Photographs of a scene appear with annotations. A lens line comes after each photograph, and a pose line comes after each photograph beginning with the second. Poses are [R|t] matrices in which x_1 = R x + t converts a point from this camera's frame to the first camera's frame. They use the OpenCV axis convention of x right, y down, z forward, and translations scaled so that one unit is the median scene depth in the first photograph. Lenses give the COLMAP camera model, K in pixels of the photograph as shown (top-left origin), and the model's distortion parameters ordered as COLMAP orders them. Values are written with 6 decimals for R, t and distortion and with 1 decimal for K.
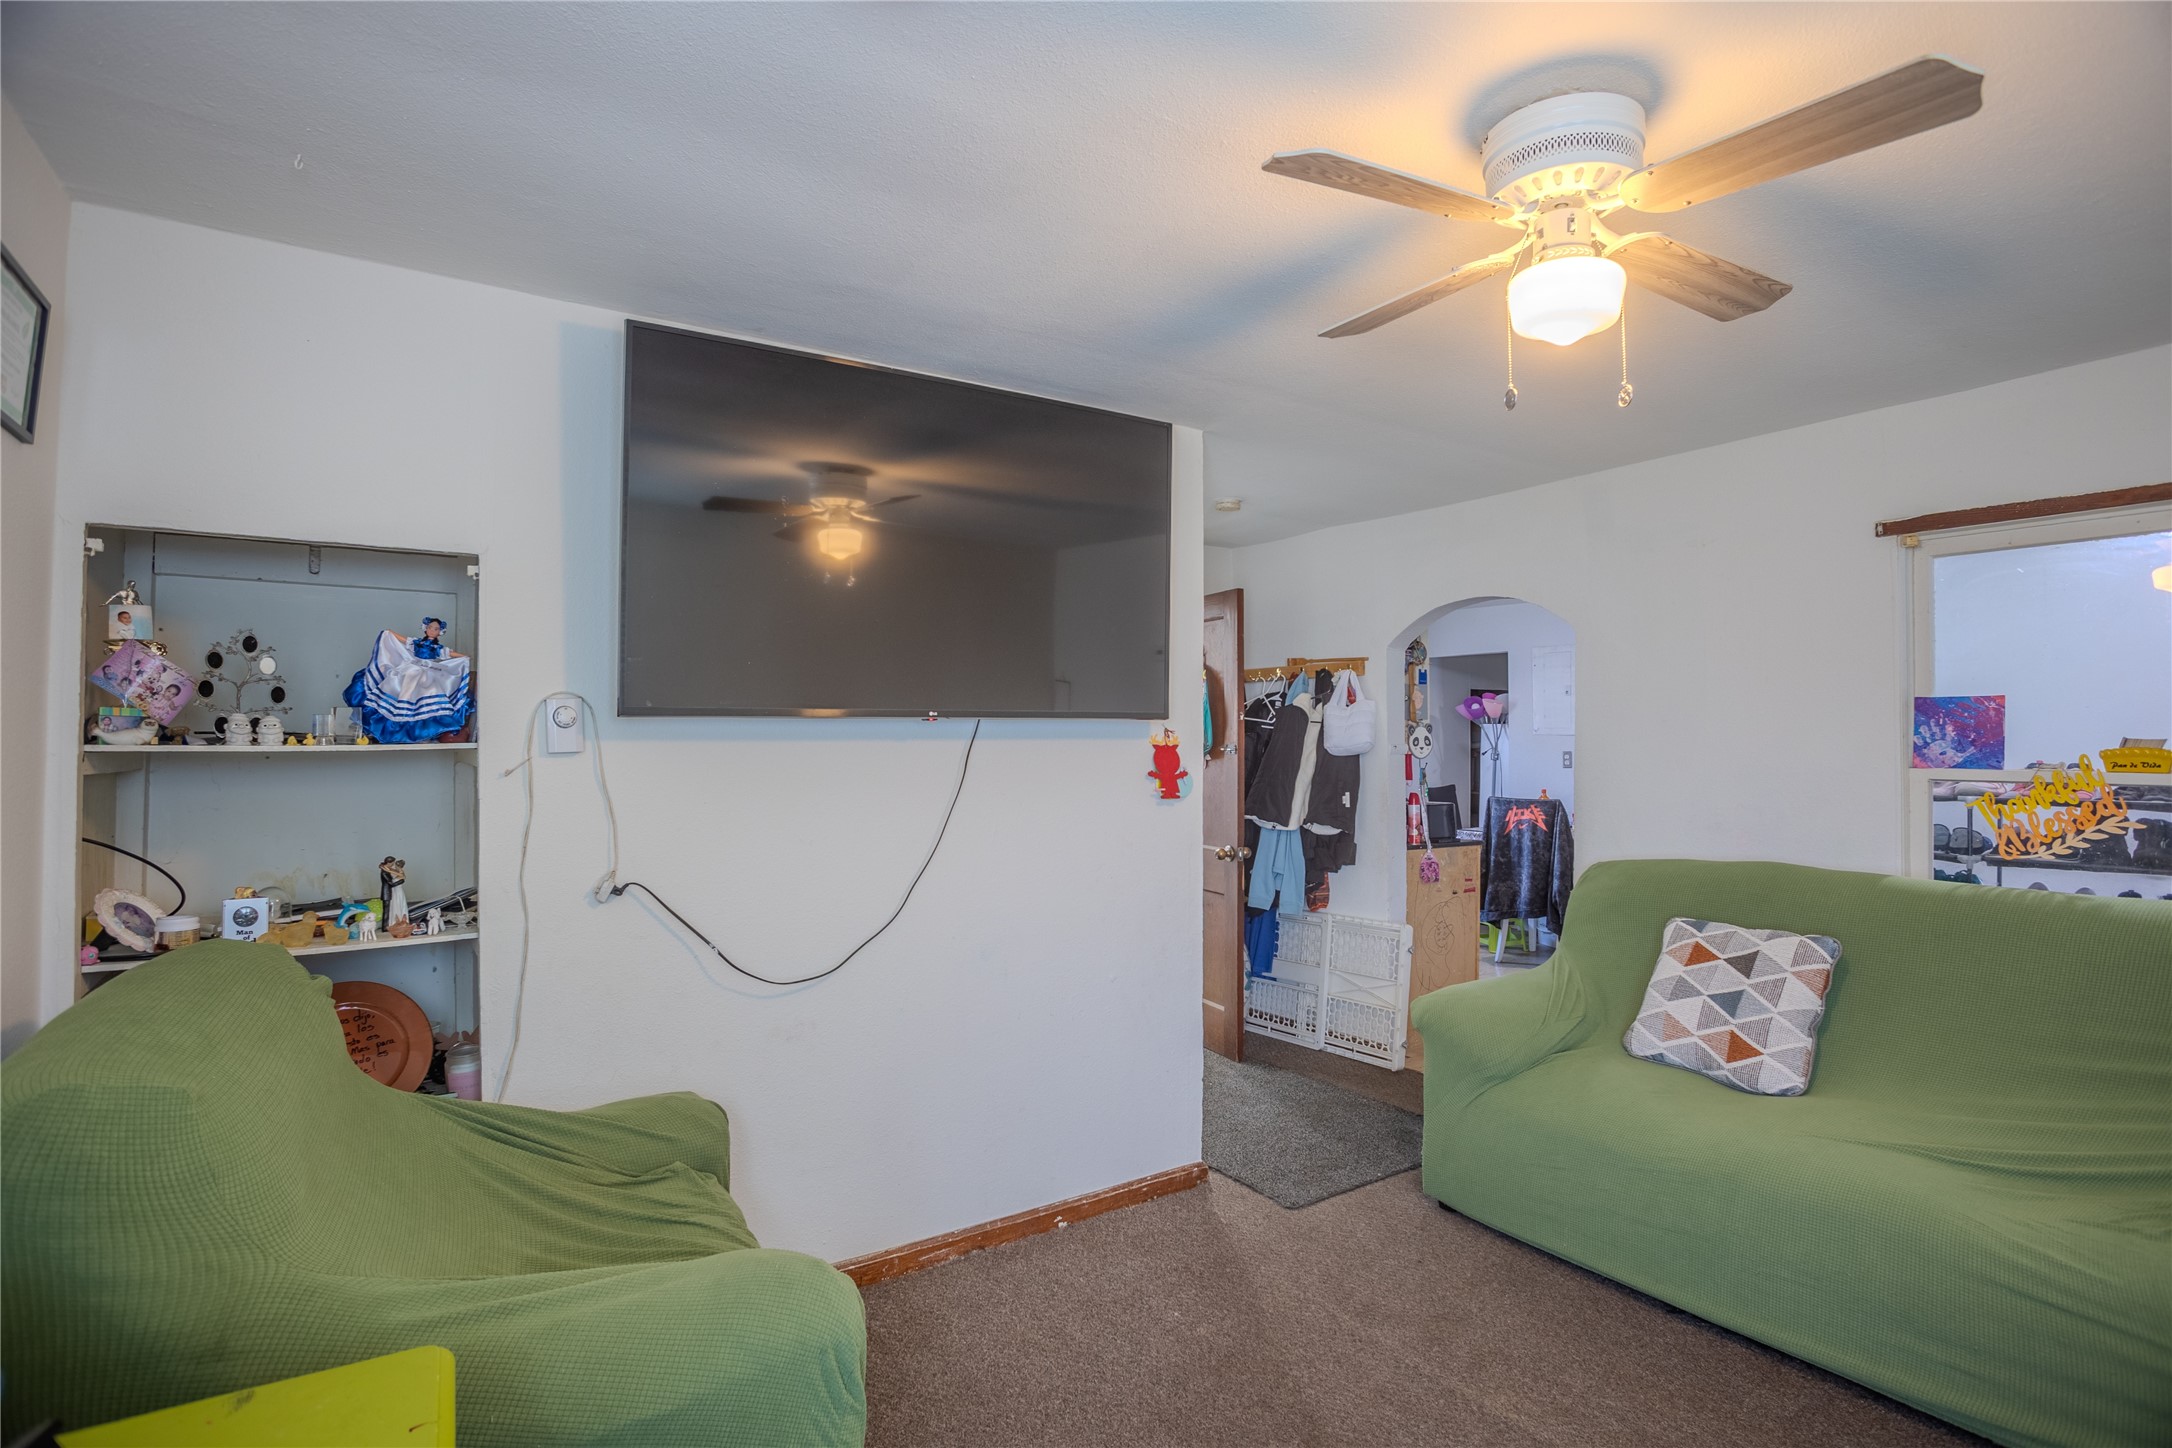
lens RADIAL K [[1073.6, 0, 1095.3], [0, 1073.6, 710.7], [0, 0, 1]] dist [-0.031018, 0.005202]
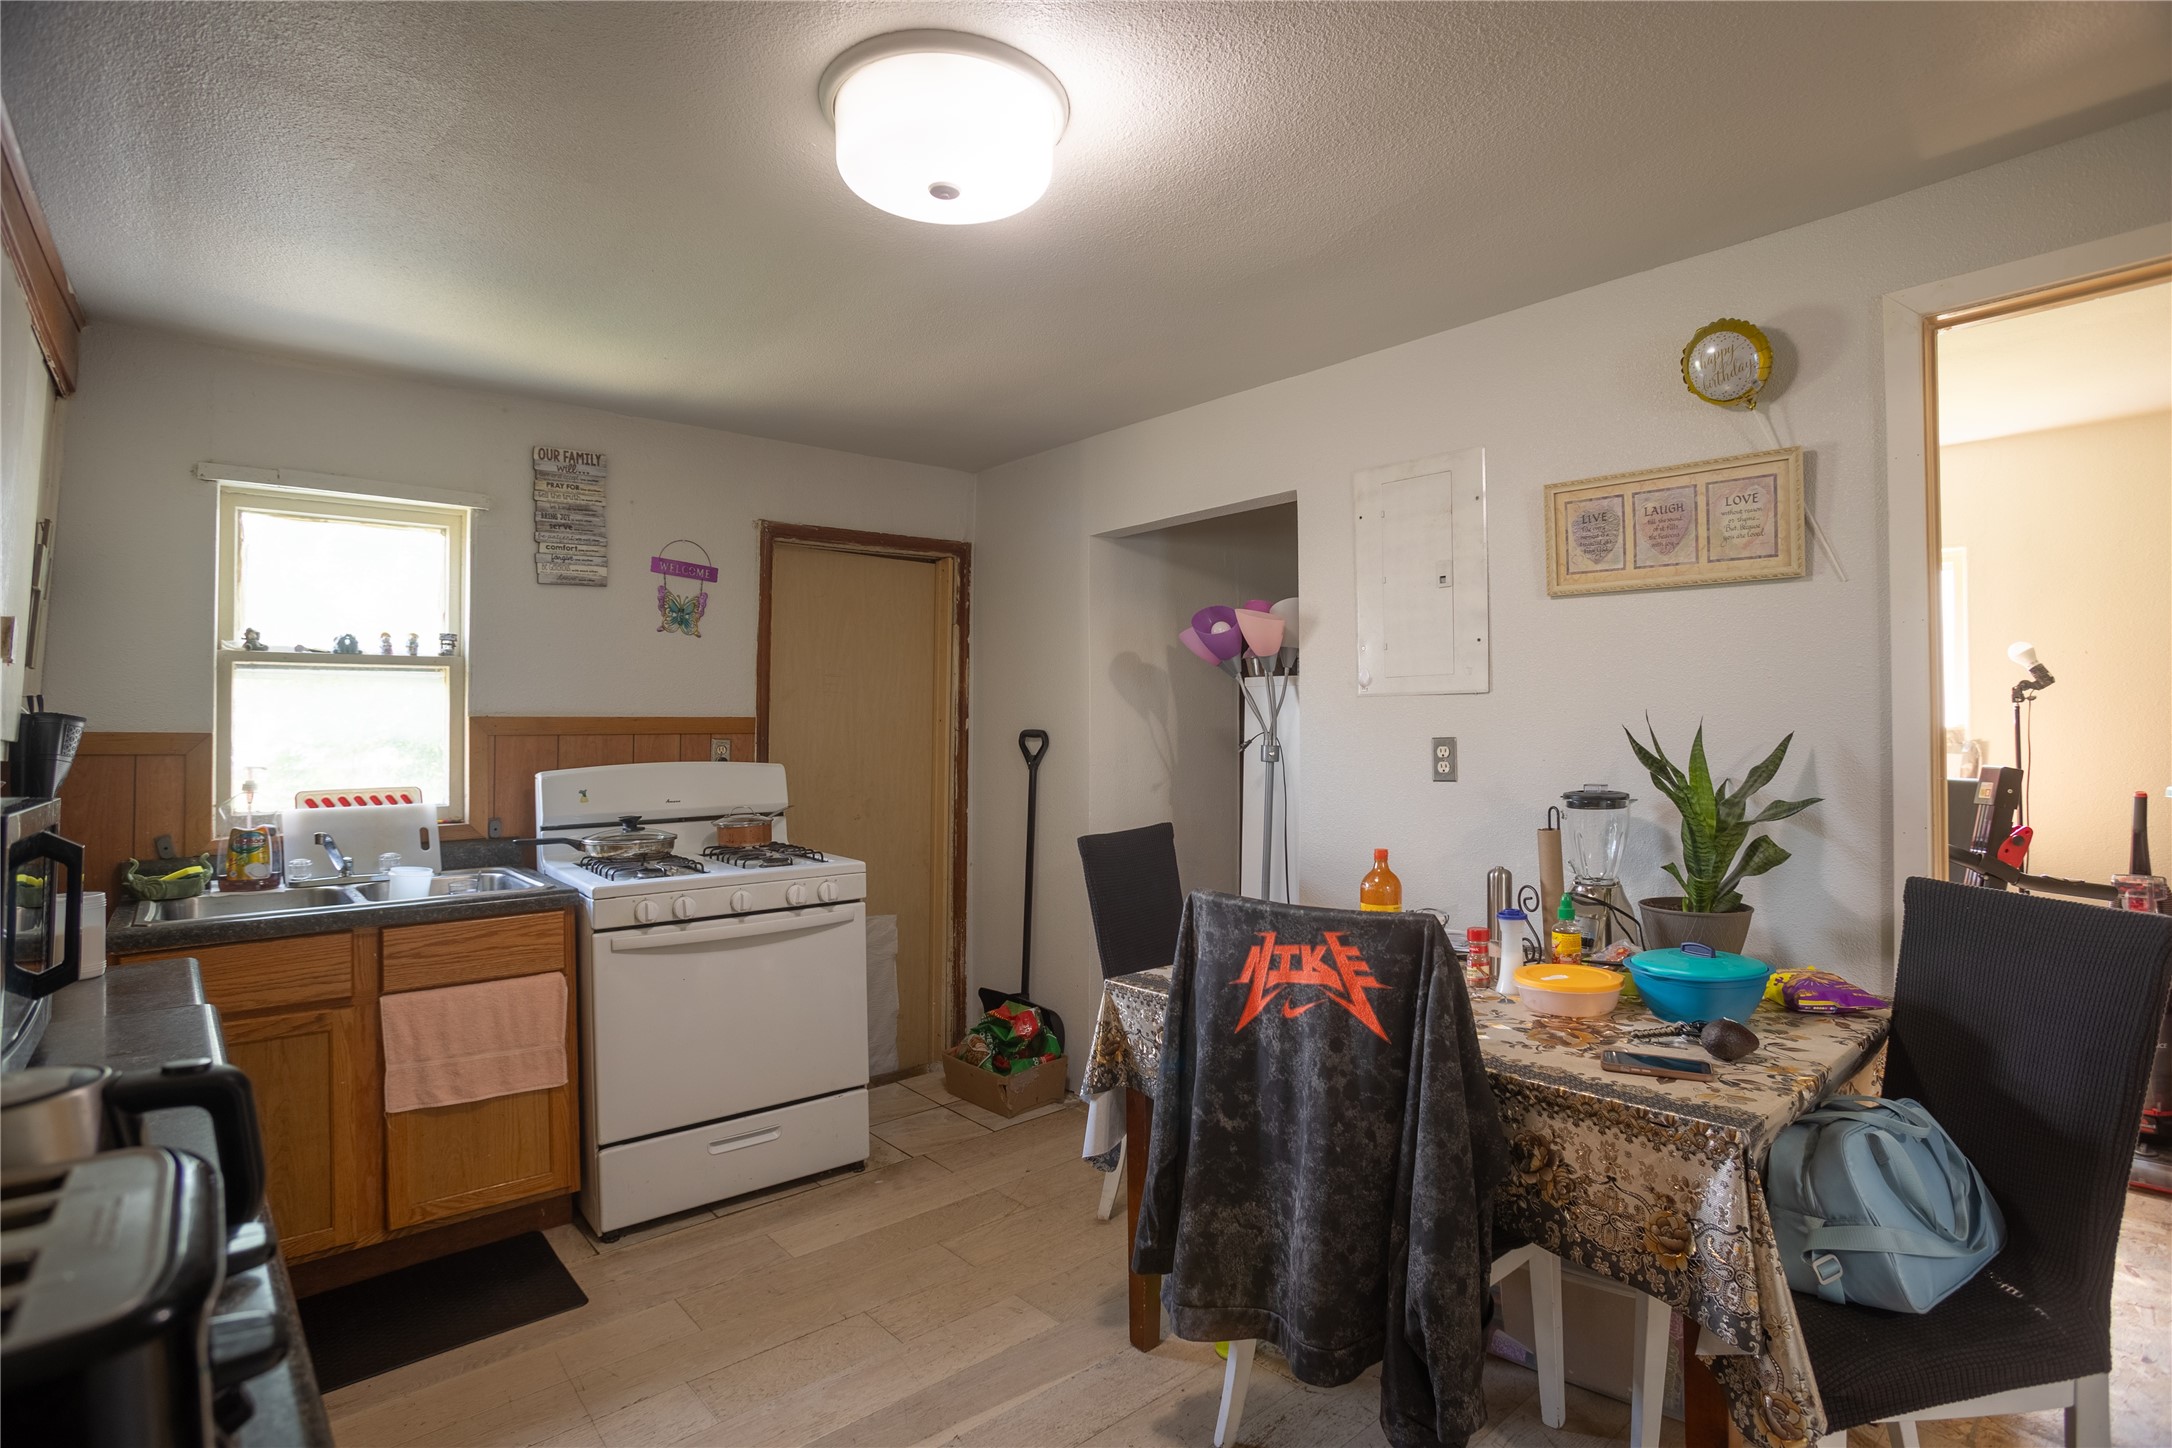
lens RADIAL K [[1073.6, 0, 1088.5], [0, 1073.6, 726.5], [0, 0, 1]] dist [-0.031018, 0.005202]
pose [[0.992609, -0.000995, 0.121356, 0.315743], [-0.000095, 0.999960, 0.008977, 0.035969], [-0.121360, -0.008922, 0.992568, 0.741595]]
